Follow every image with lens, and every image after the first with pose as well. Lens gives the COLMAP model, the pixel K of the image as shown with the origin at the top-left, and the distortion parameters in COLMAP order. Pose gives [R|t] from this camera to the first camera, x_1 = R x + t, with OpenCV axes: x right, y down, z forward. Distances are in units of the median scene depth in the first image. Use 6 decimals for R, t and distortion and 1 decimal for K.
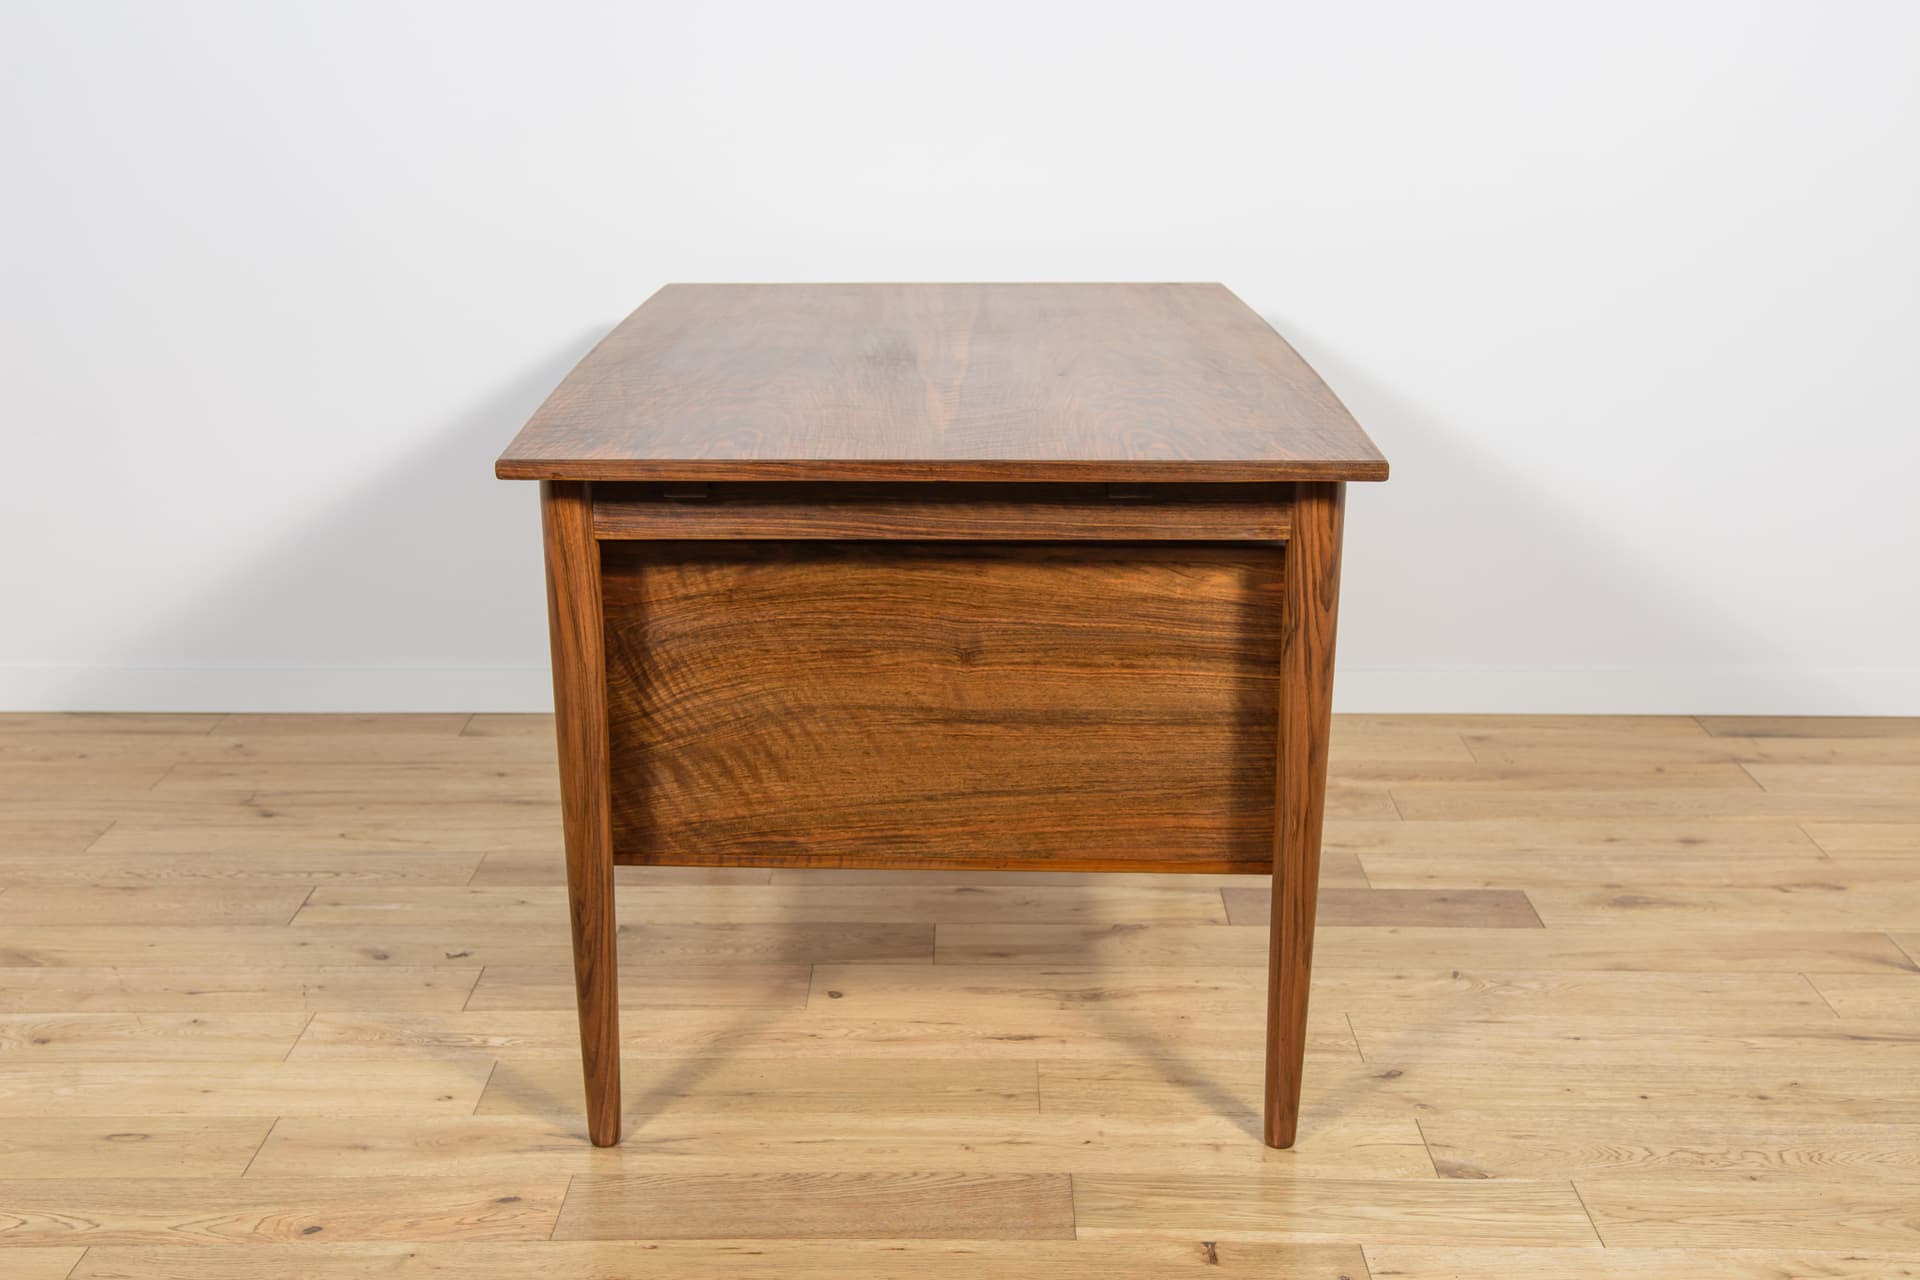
lens RADIAL K [[2010.6, 0, 963.3], [0, 2010.6, 695.3], [0, 0, 1]] dist [0.021139, 0.062757]
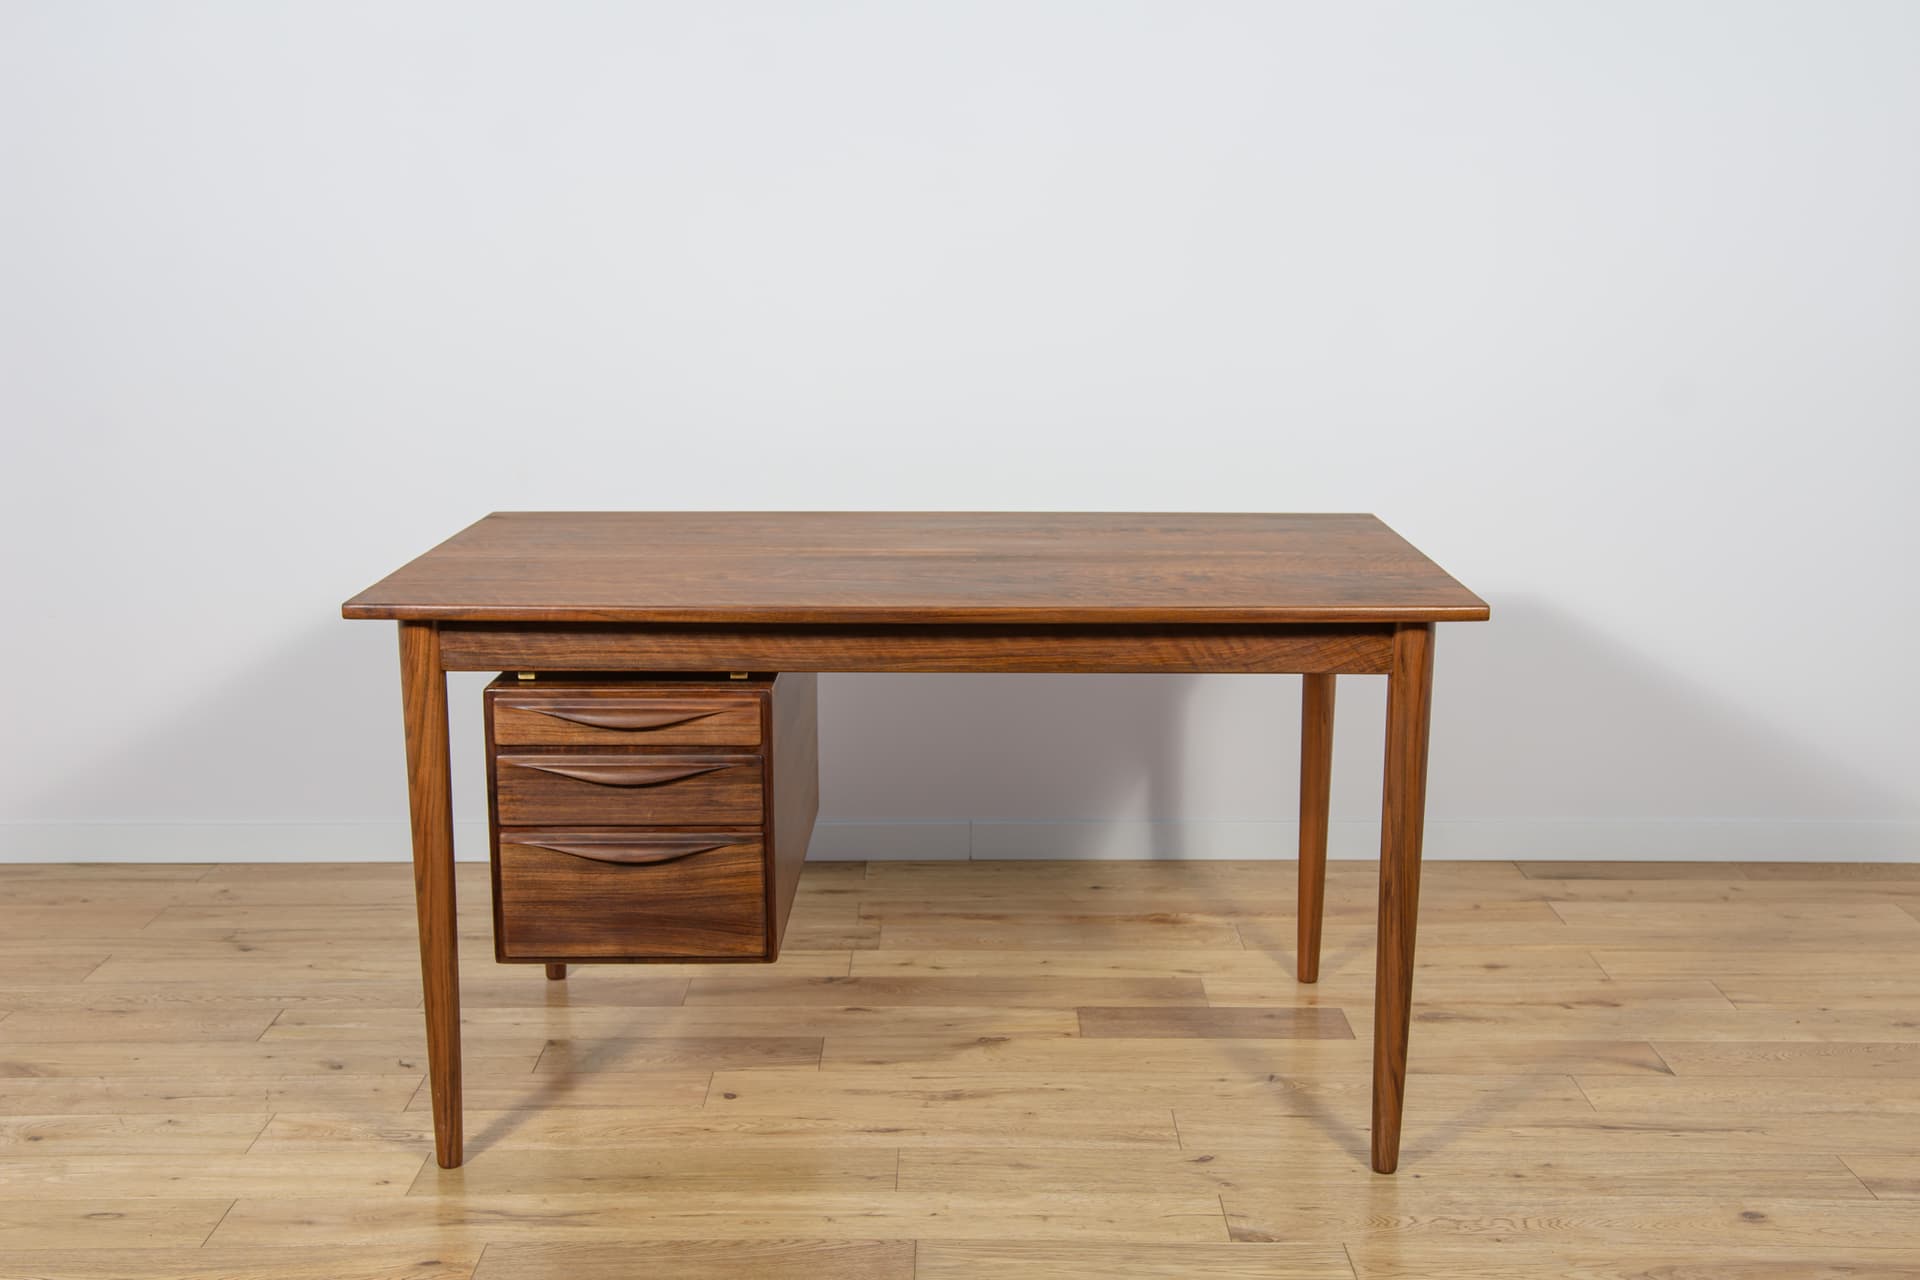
lens RADIAL K [[1936.8, 0, 953.3], [0, 1936.8, 679.5], [0, 0, 1]] dist [0.017464, 0.042494]
pose [[0.999996, -0.001652, 0.002089, 0.064352], [0.001855, 0.994877, -0.101074, 0.025666], [-0.001911, 0.101078, 0.994877, -0.128623]]
